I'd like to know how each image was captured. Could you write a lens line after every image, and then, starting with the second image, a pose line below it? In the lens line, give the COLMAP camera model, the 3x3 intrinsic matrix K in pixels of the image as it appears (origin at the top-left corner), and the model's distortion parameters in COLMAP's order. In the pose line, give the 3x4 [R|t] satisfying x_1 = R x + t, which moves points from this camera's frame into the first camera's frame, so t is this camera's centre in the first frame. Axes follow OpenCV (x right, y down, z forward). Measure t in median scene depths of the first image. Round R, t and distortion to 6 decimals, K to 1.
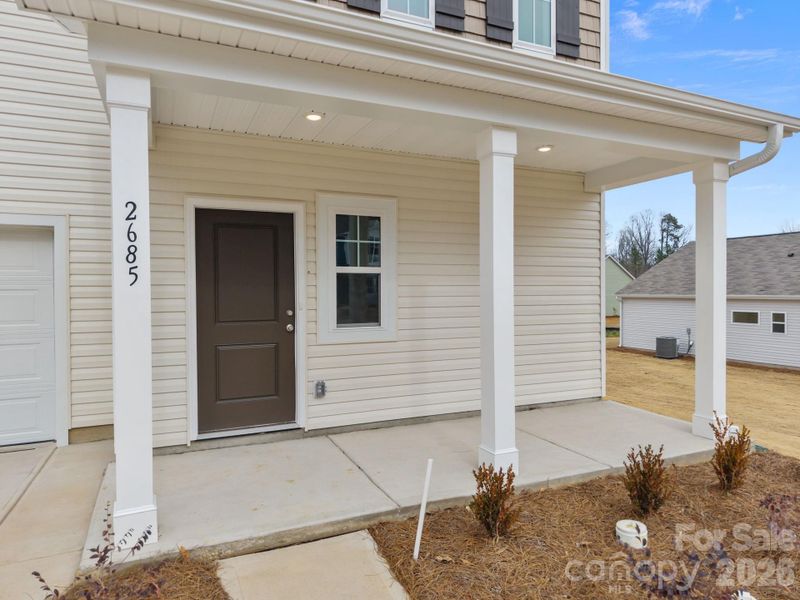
lens RADIAL K [[539.0, 0, 401.6], [0, 539.0, 297.8], [0, 0, 1]] dist [-0.002584, -0.004166]
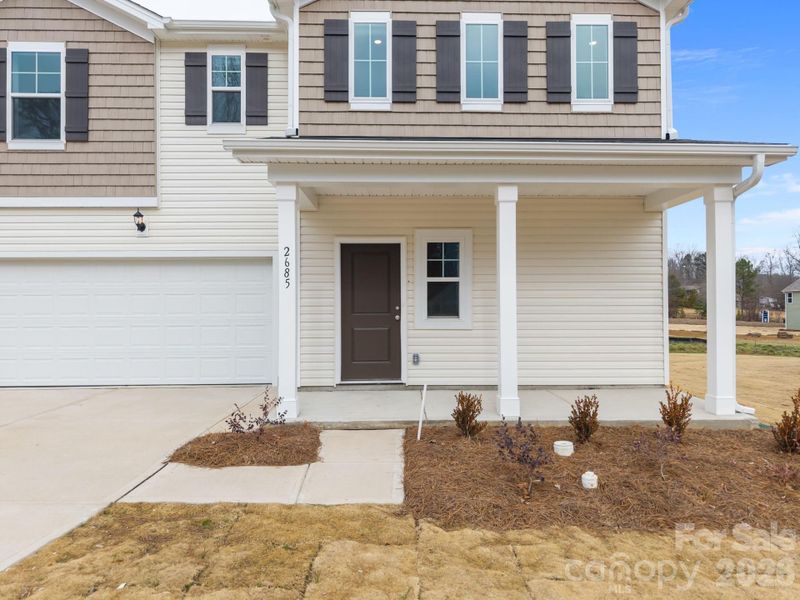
lens RADIAL K [[539.0, 0, 399.5], [0, 539.0, 301.4], [0, 0, 1]] dist [-0.002584, -0.004166]
pose [[0.914451, 0.001459, -0.404693, 0.417796], [-0.007754, 0.999873, -0.013915, 0.030068], [0.404622, 0.015863, 0.914347, -0.401620]]
